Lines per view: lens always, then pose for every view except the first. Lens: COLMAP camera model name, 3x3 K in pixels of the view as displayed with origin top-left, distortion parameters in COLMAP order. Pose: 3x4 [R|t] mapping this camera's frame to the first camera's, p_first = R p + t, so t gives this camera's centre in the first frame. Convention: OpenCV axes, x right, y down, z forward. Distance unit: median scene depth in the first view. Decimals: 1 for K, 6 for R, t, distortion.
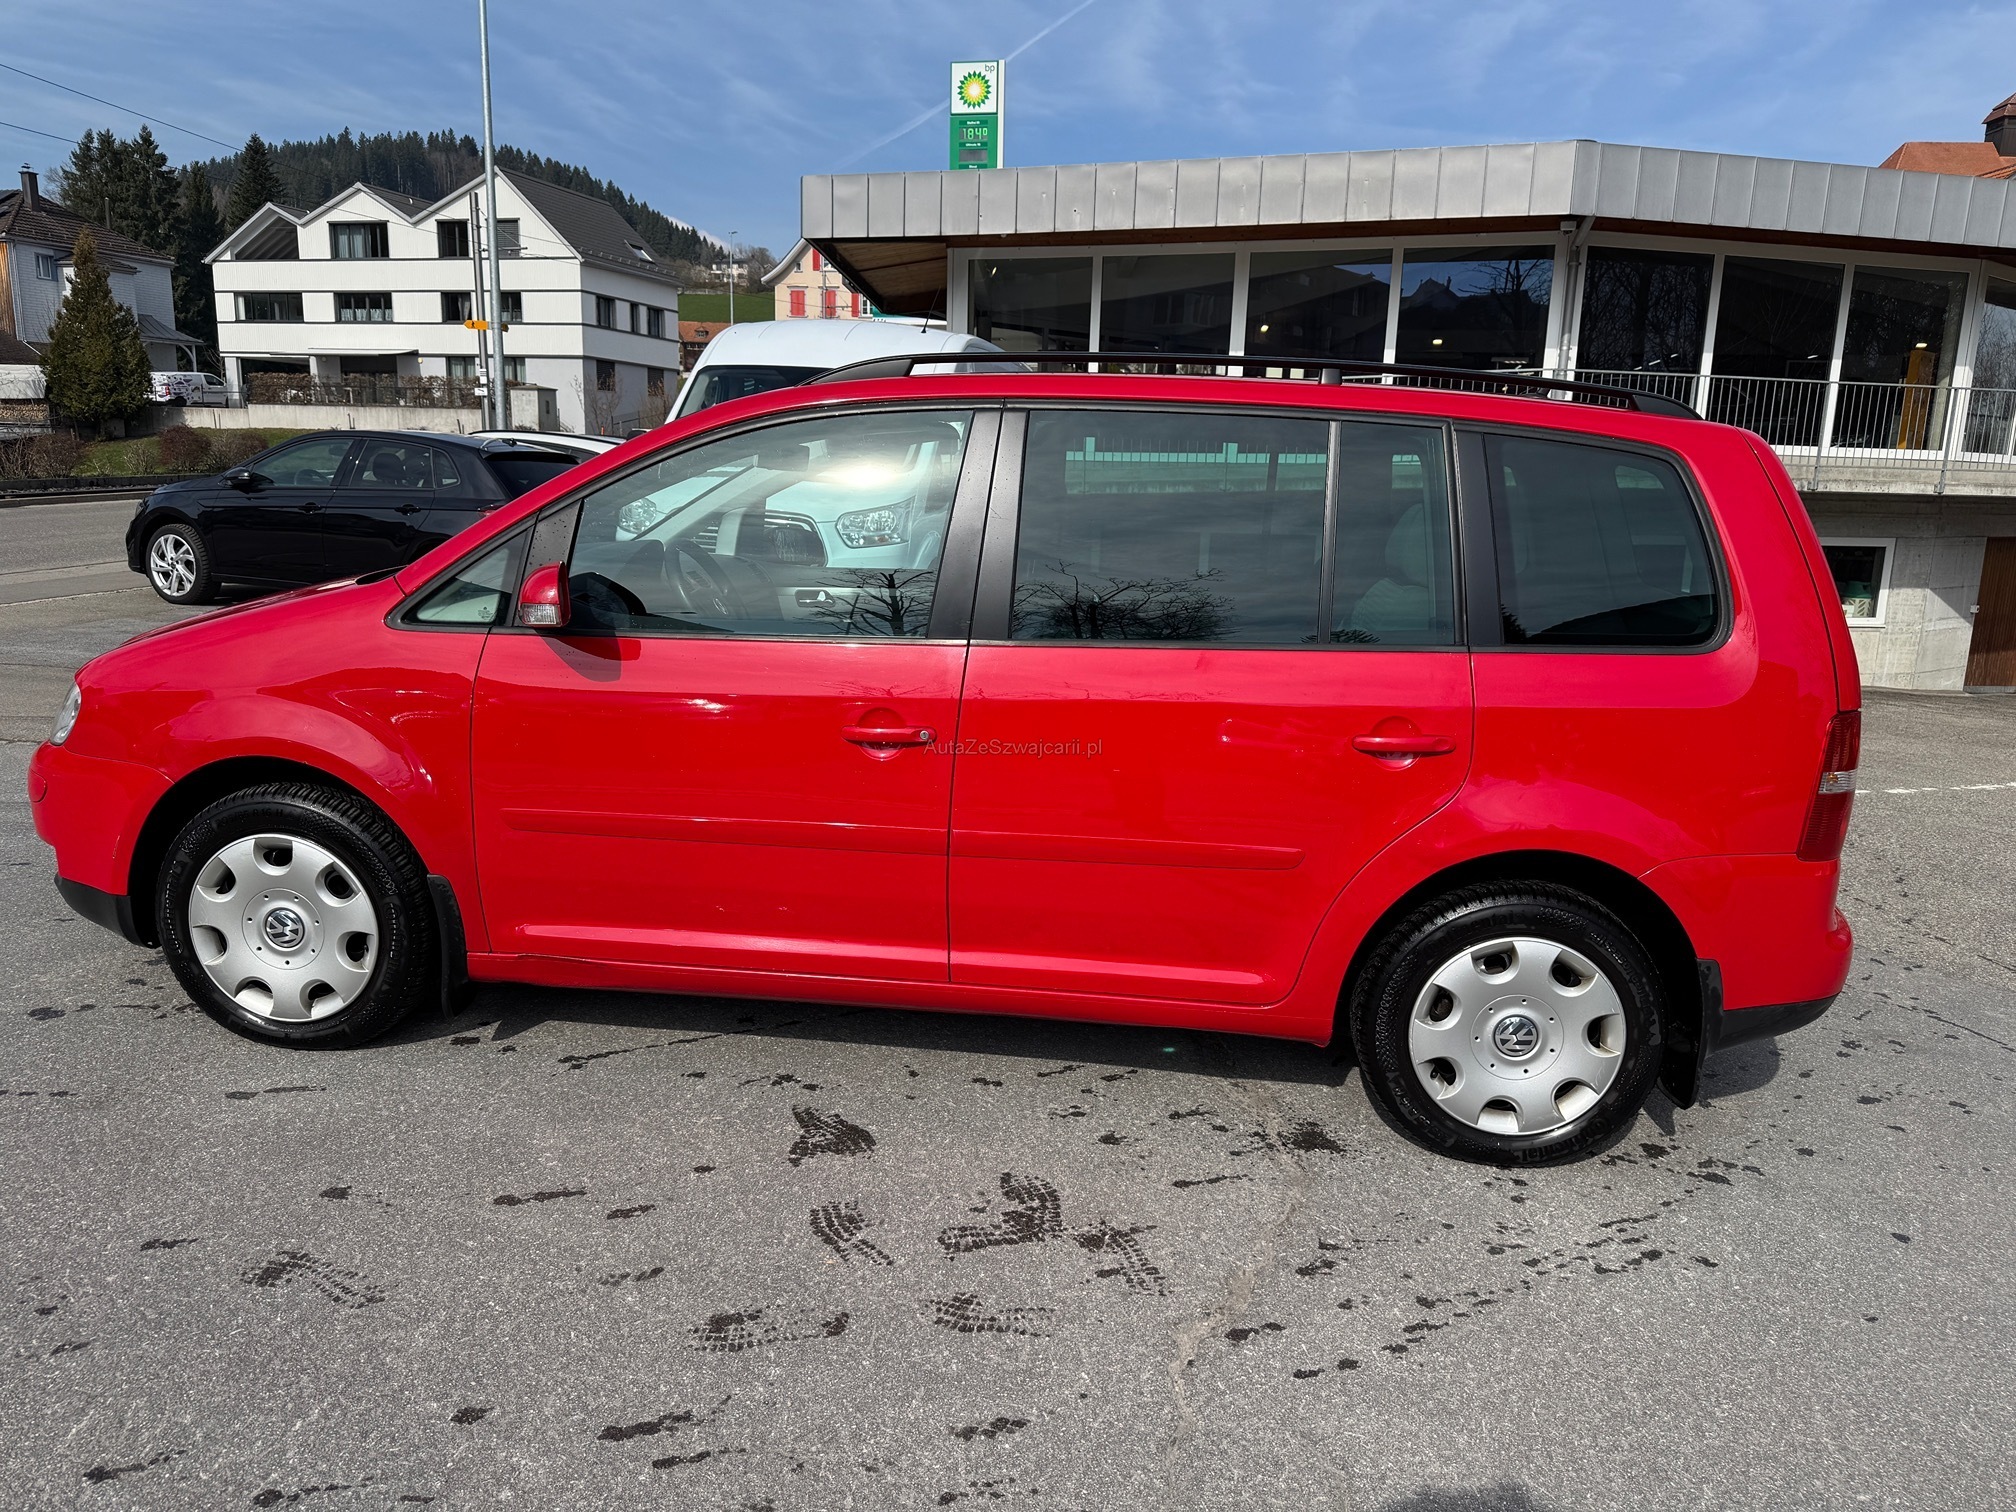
lens RADIAL K [[1413.0, 0, 1014.0], [0, 1413.0, 754.7], [0, 0, 1]] dist [0.026442, -0.030835]
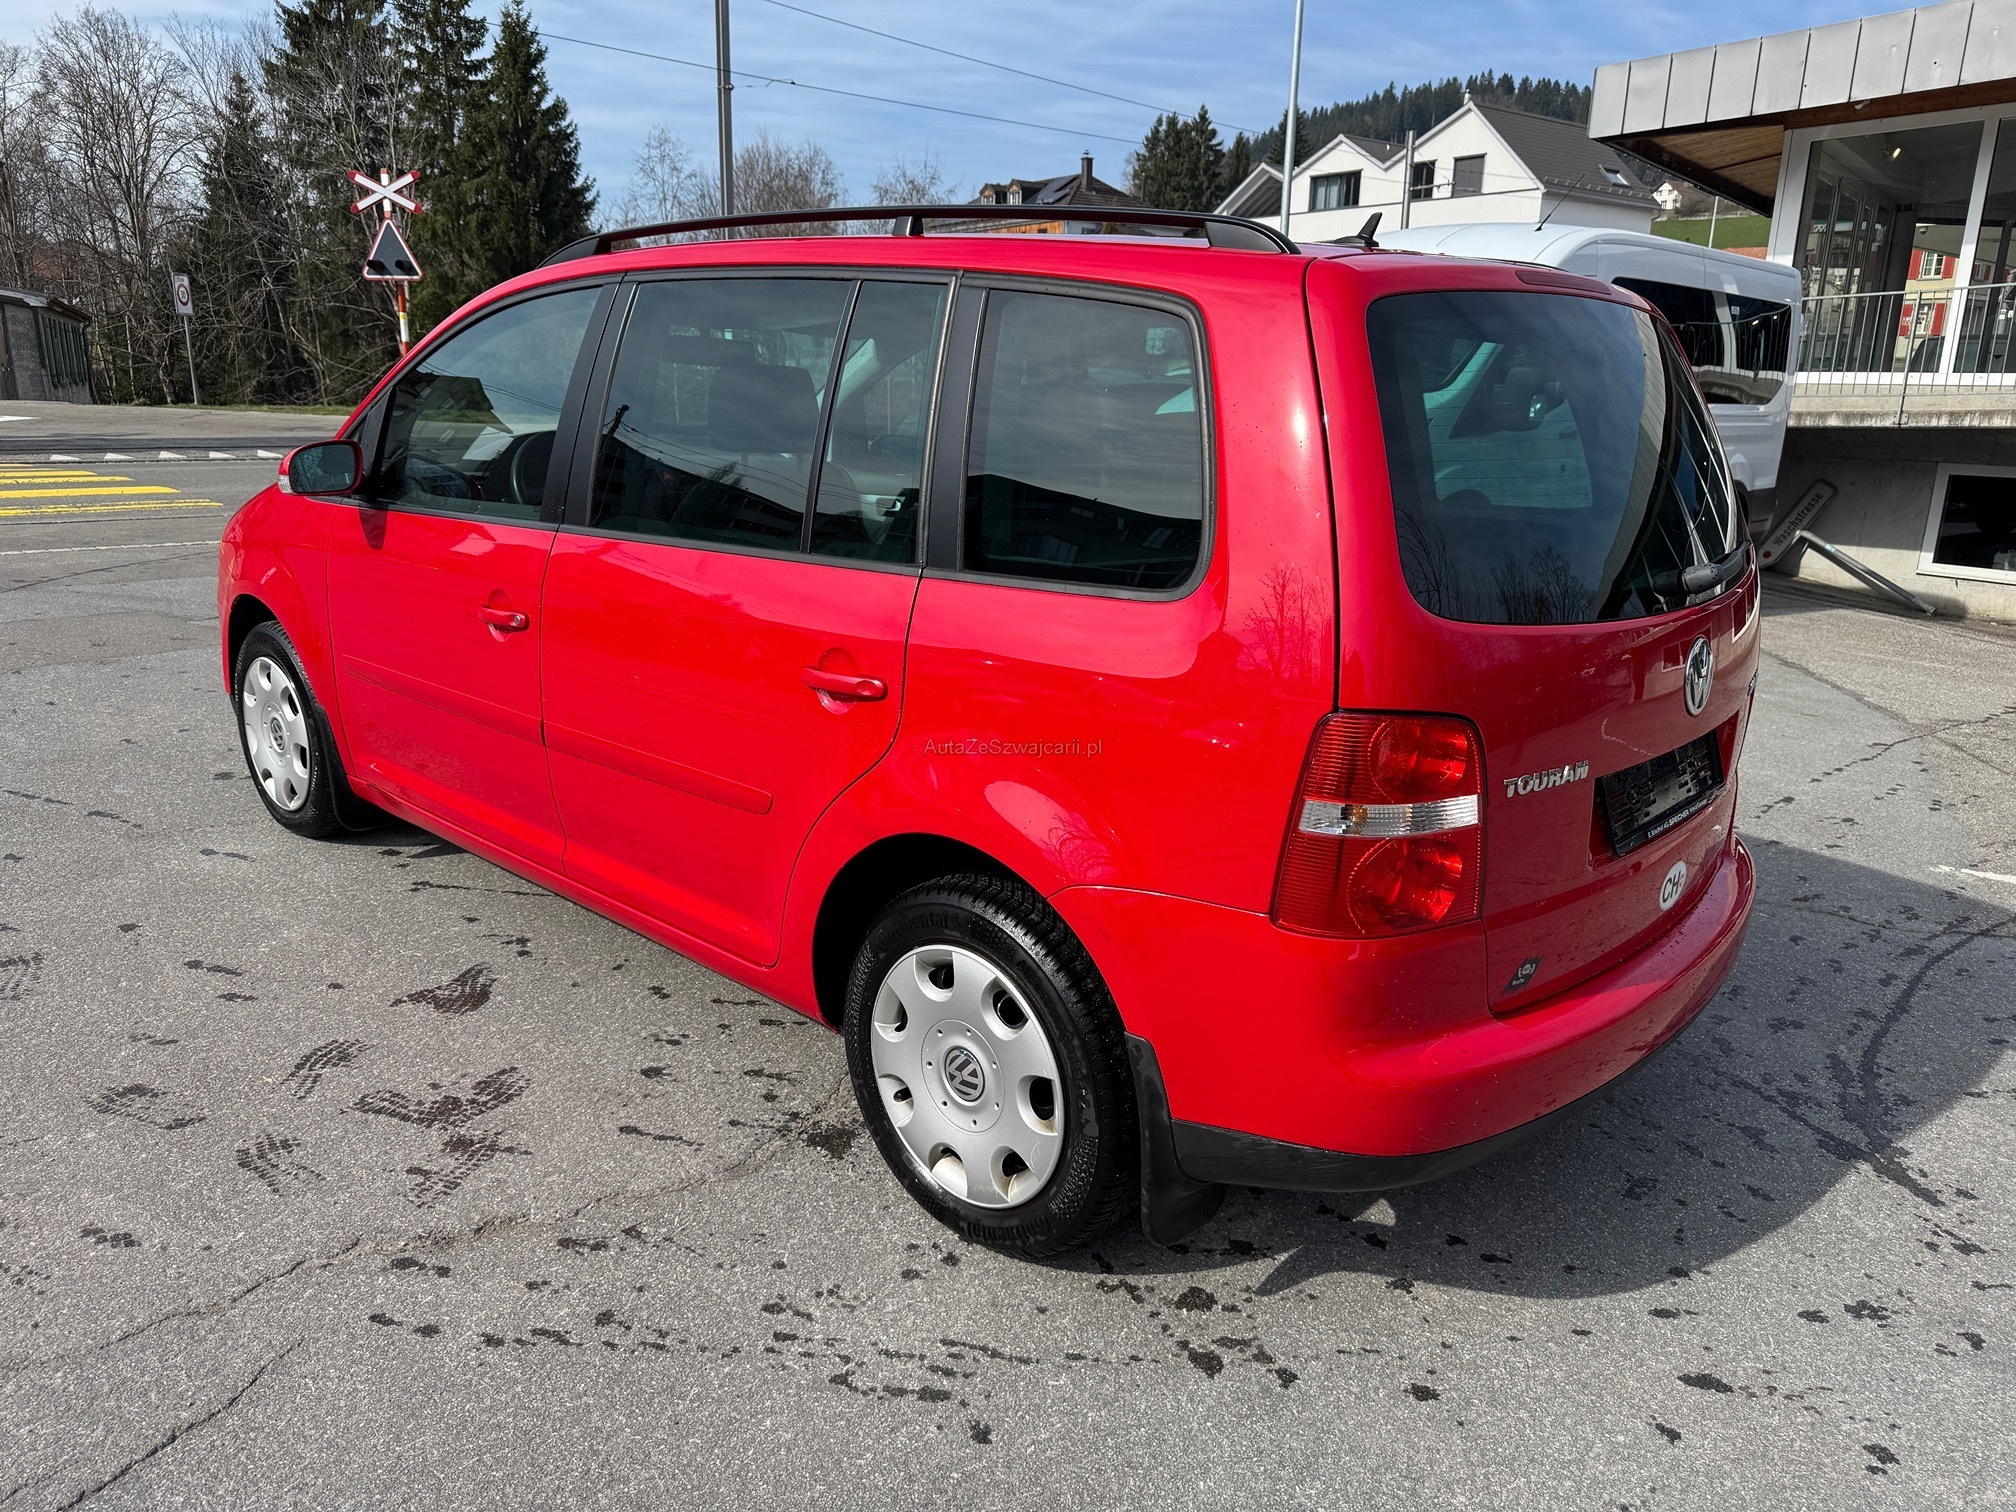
lens RADIAL K [[1415.7, 0, 1013.2], [0, 1415.7, 772.8], [0, 0, 1]] dist [0.003837, -0.007100]
pose [[0.792088, 0.149978, -0.591695, 0.515682], [-0.120214, 0.988689, 0.089677, -0.025006], [0.598452, 0.000098, 0.801159, 0.253729]]
